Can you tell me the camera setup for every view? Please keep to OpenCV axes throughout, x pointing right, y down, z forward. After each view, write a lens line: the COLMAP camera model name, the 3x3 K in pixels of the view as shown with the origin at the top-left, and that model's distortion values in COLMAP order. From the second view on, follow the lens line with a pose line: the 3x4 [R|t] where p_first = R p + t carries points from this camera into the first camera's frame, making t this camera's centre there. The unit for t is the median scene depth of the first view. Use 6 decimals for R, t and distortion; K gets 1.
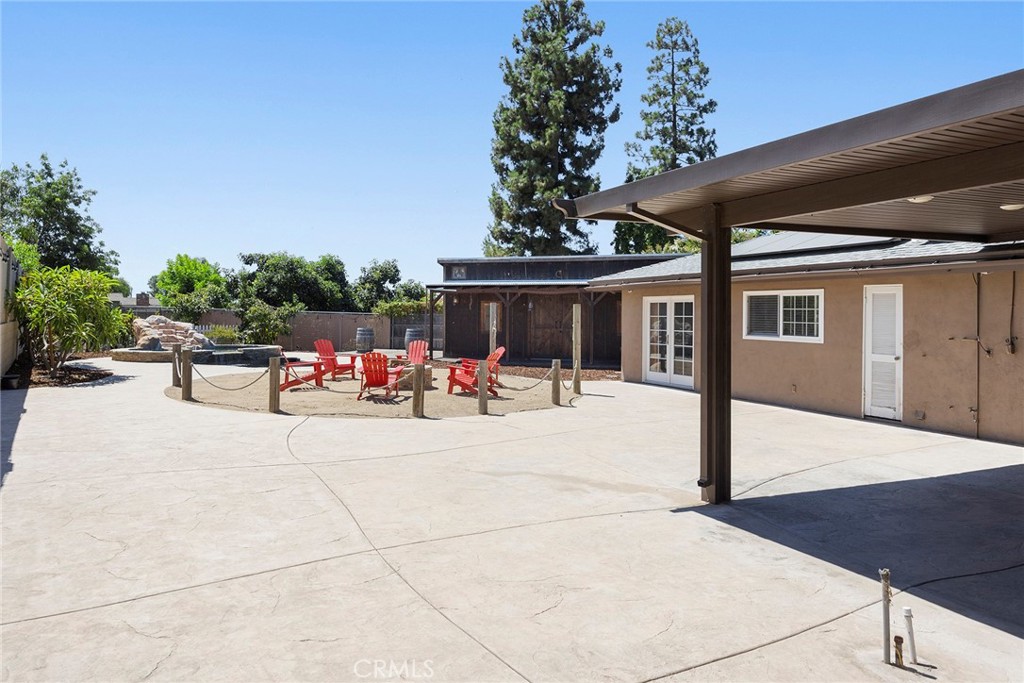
lens RADIAL K [[711.7, 0, 503.6], [0, 711.7, 312.5], [0, 0, 1]] dist [-0.017775, 0.007284]
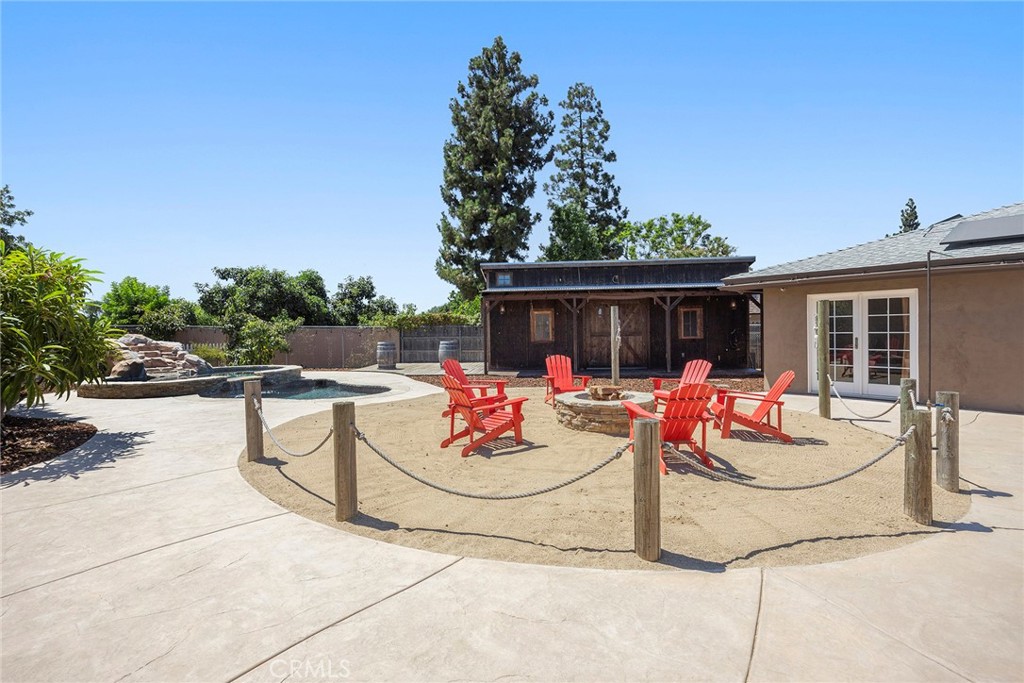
lens RADIAL K [[511.2, 0, 512.9], [0, 511.2, 336.6], [0, 0, 1]] dist [-0.017883, -0.004582]
pose [[0.969551, -0.028259, 0.243254, -0.118679], [0.023628, 0.999480, 0.021933, 0.002661], [-0.243747, -0.015518, 0.969715, 0.191356]]
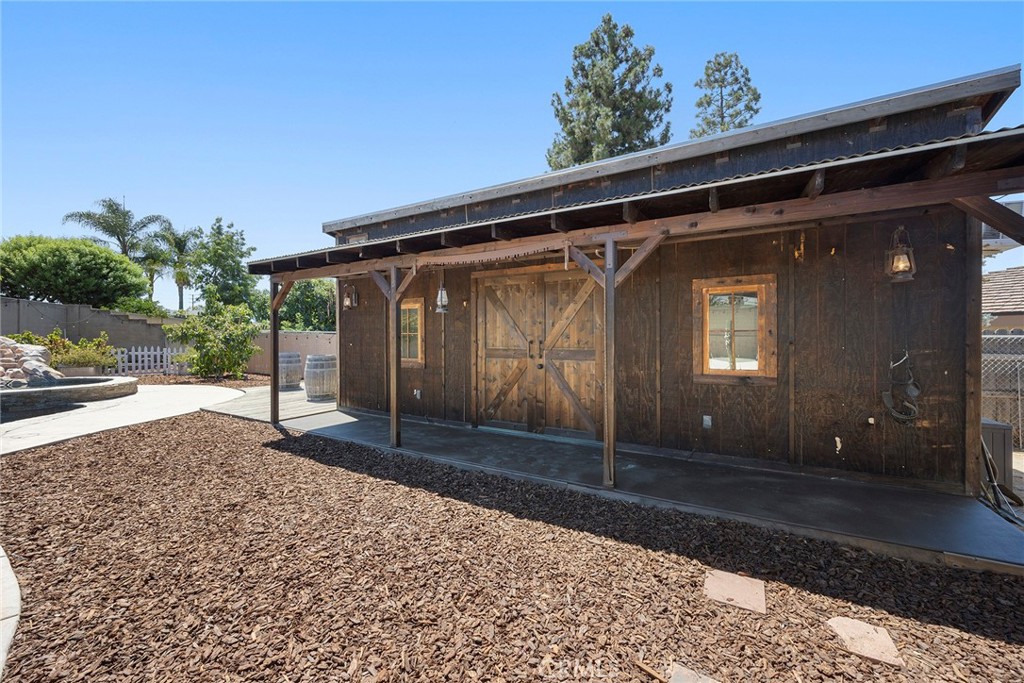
lens RADIAL K [[398.5, 0, 513.3], [0, 398.5, 342.7], [0, 0, 1]] dist [-0.002726, -0.000109]
pose [[0.979436, -0.008249, -0.201585, 0.057910], [0.011157, 0.999849, 0.013296, 0.005522], [0.201445, -0.015272, 0.979381, 0.405927]]
